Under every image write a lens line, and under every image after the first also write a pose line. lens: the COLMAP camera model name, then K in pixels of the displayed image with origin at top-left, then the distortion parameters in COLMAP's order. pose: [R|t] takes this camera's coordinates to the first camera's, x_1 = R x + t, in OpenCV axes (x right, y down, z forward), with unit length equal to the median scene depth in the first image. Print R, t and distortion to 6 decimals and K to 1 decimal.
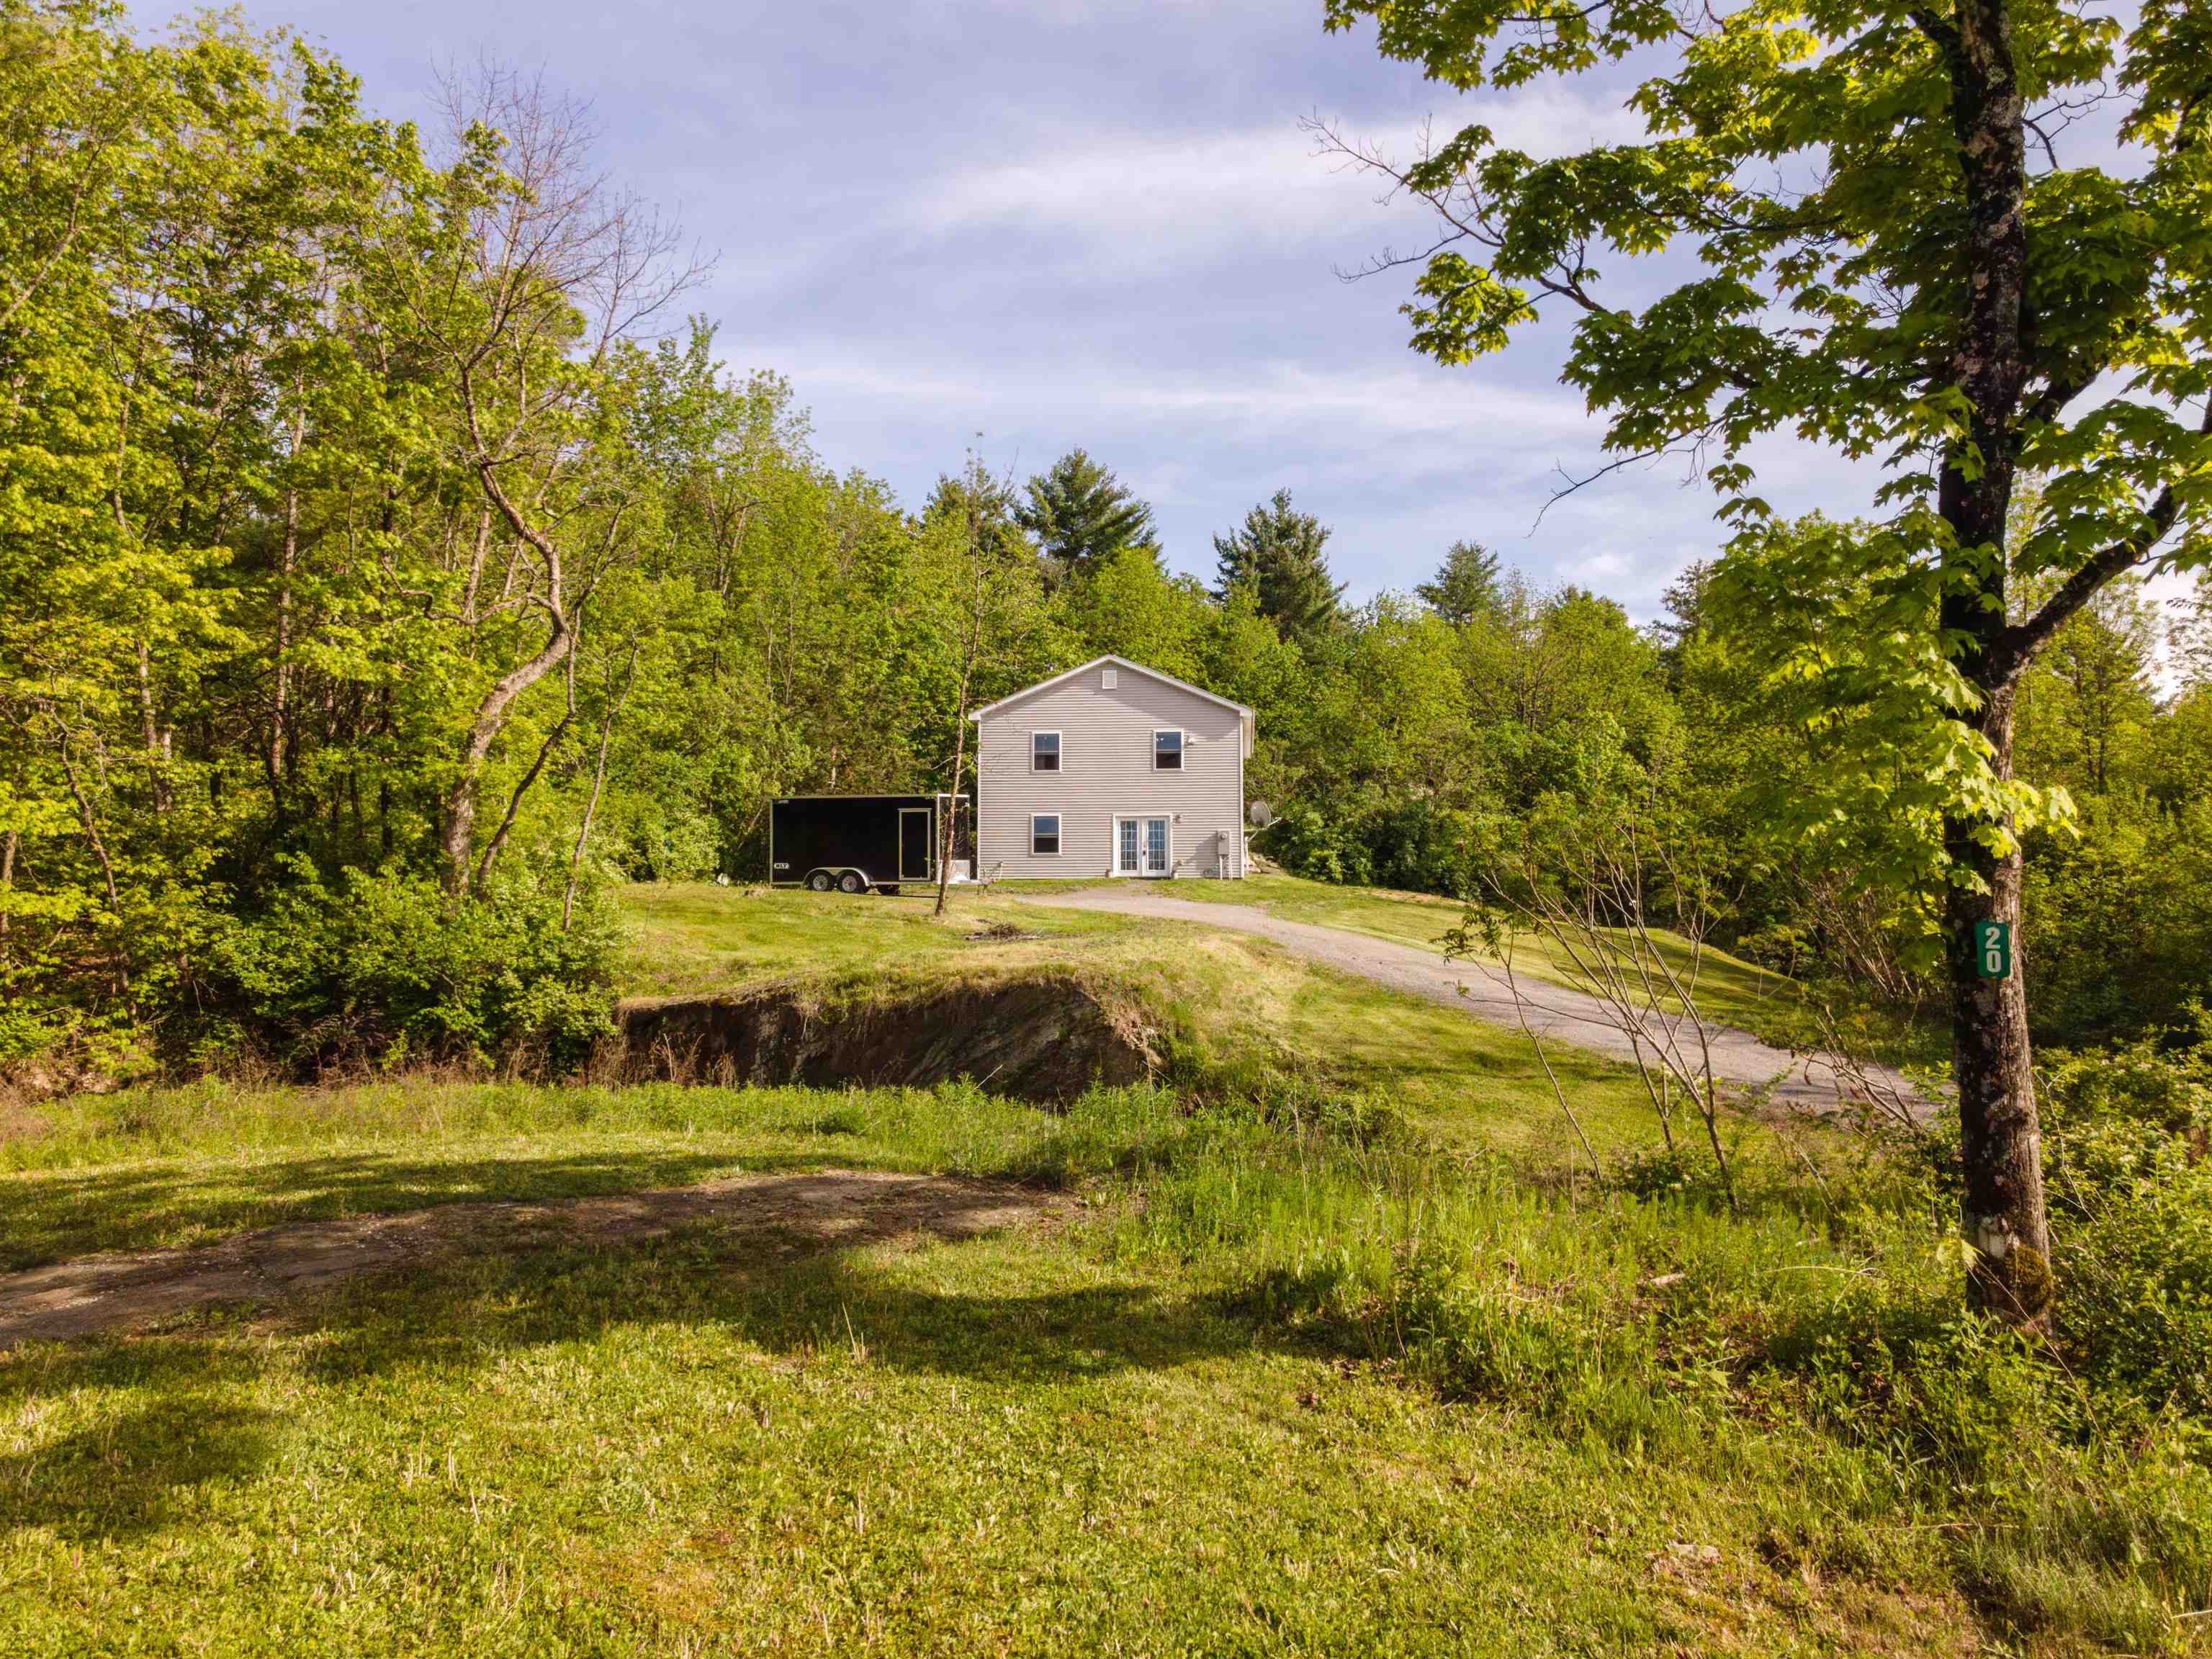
lens RADIAL K [[1582.4, 0, 1106.0], [0, 1582.4, 829.5], [0, 0, 1]] dist [0.051076, 0.002926]
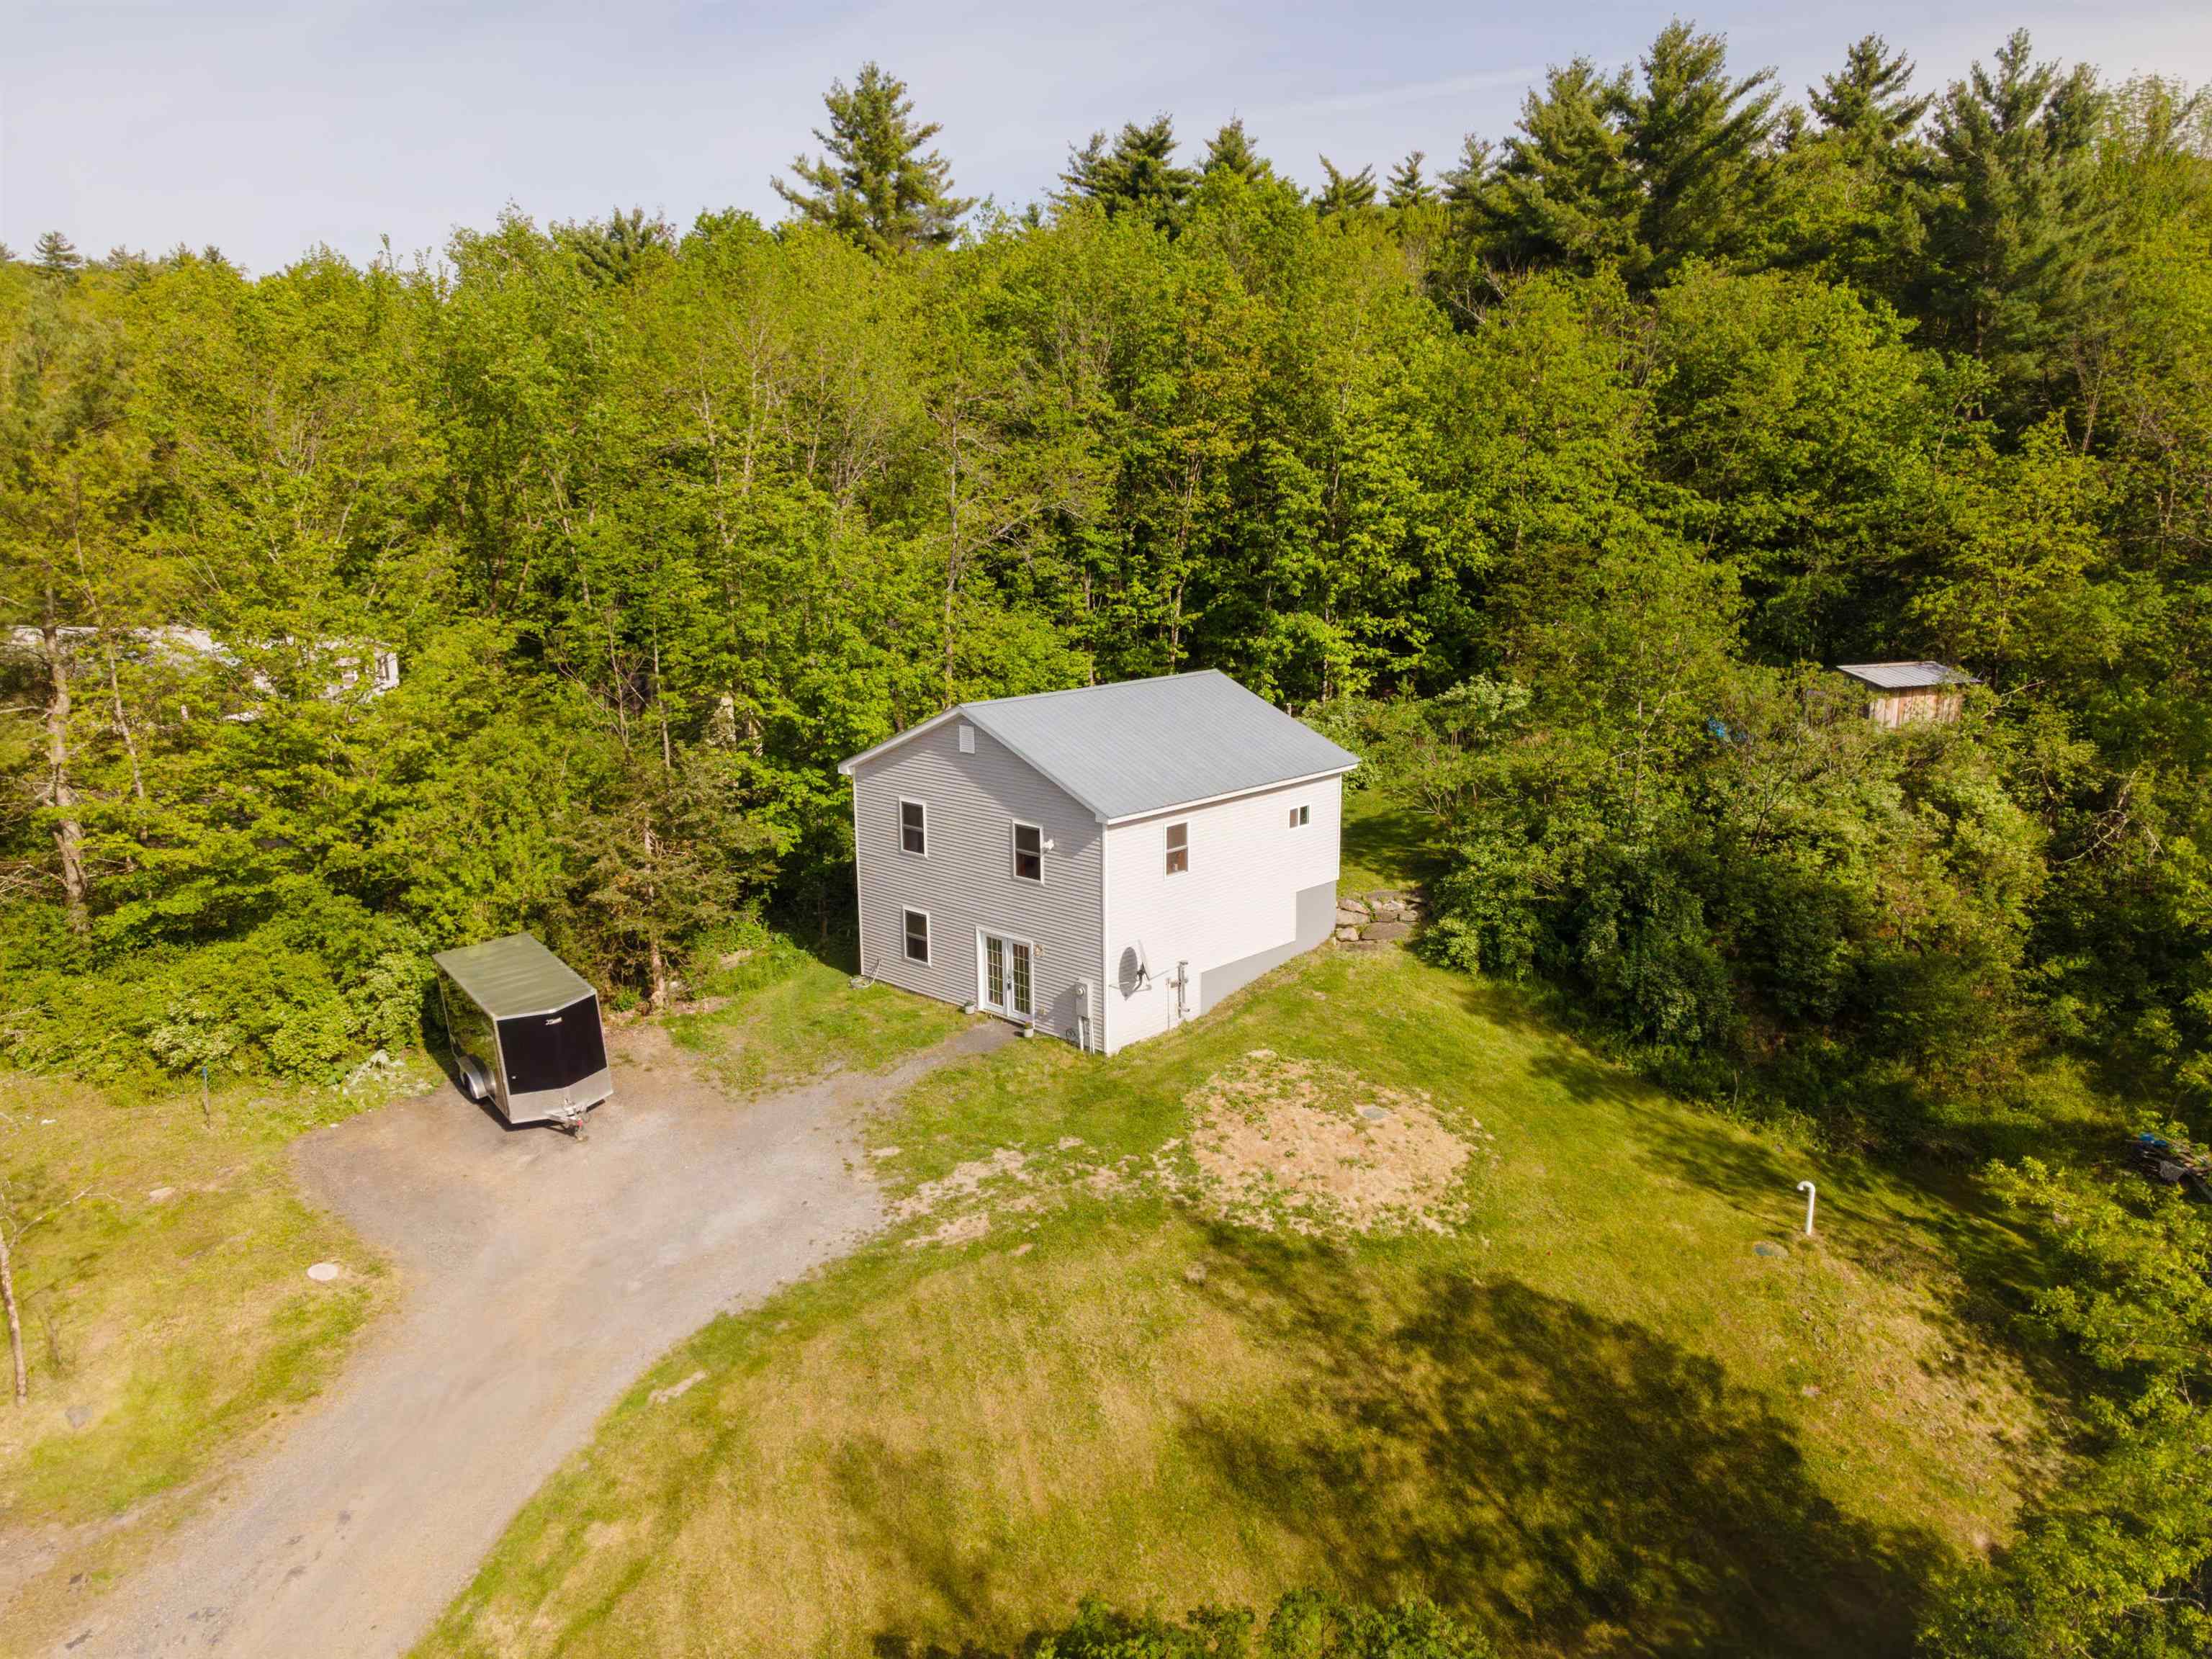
lens RADIAL K [[1582.4, 0, 1106.0], [0, 1582.4, 829.5], [0, 0, 1]] dist [0.051076, 0.002926]
pose [[0.785431, 0.120605, -0.607085, 0.478050], [0.075203, 0.954970, 0.287013, -0.251267], [0.614364, -0.271083, 0.740993, 0.509561]]
